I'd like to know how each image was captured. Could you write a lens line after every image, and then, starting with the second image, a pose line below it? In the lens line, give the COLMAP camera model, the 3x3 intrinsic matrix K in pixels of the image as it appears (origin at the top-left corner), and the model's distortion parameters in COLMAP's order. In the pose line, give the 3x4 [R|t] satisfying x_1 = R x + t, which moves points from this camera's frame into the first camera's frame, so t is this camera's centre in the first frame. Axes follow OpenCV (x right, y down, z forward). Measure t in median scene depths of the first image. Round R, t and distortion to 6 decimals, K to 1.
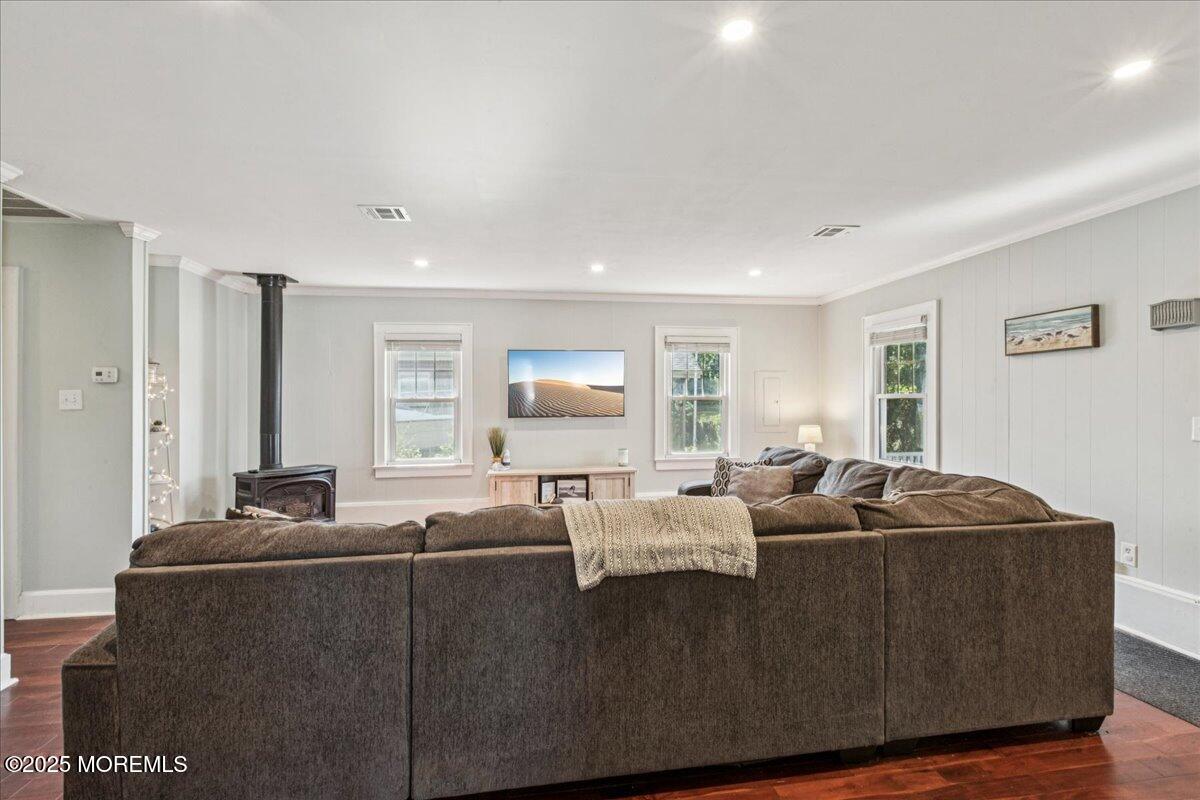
lens RADIAL K [[540.9, 0, 606.1], [0, 540.9, 401.9], [0, 0, 1]] dist [0.001413, 0.000167]
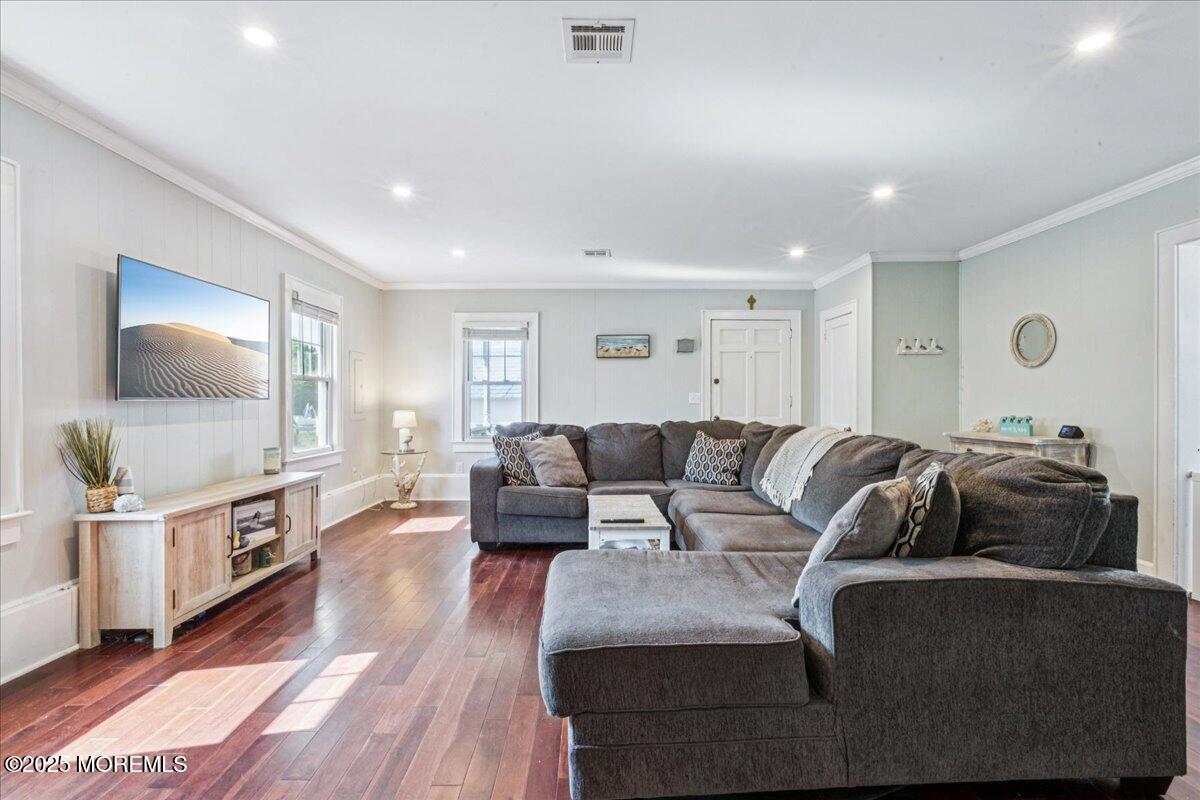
lens RADIAL K [[540.9, 0, 596.7], [0, 540.9, 399.3], [0, 0, 1]] dist [0.001413, 0.000167]
pose [[0.151775, 0.007080, 0.988390, -0.687143], [0.003749, 0.999963, -0.007738, 0.041226], [-0.988408, 0.004880, 0.151743, 0.612073]]
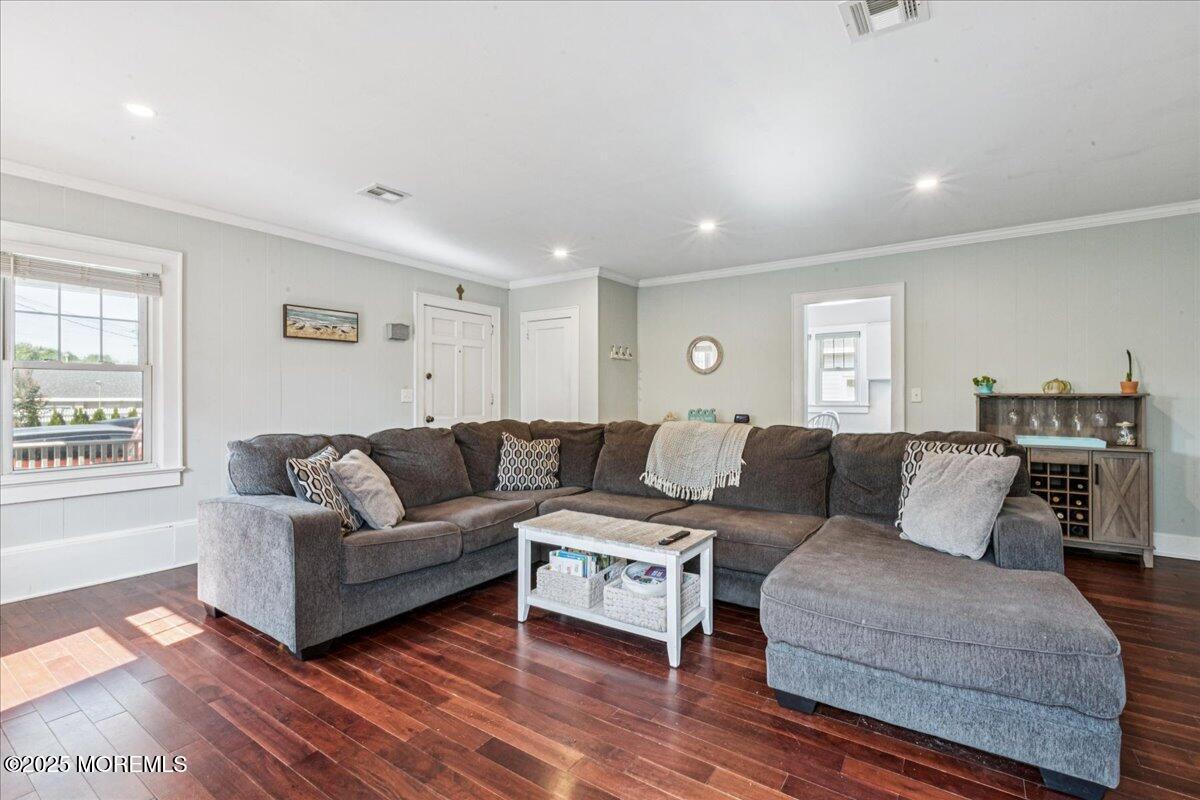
lens RADIAL K [[540.9, 0, 599.7], [0, 540.9, 395.8], [0, 0, 1]] dist [0.001413, 0.000167]
pose [[-0.721270, 0.009594, 0.692588, -0.397197], [0.009912, 0.999945, -0.003529, 0.037318], [-0.692583, 0.004320, -0.721325, 1.095709]]
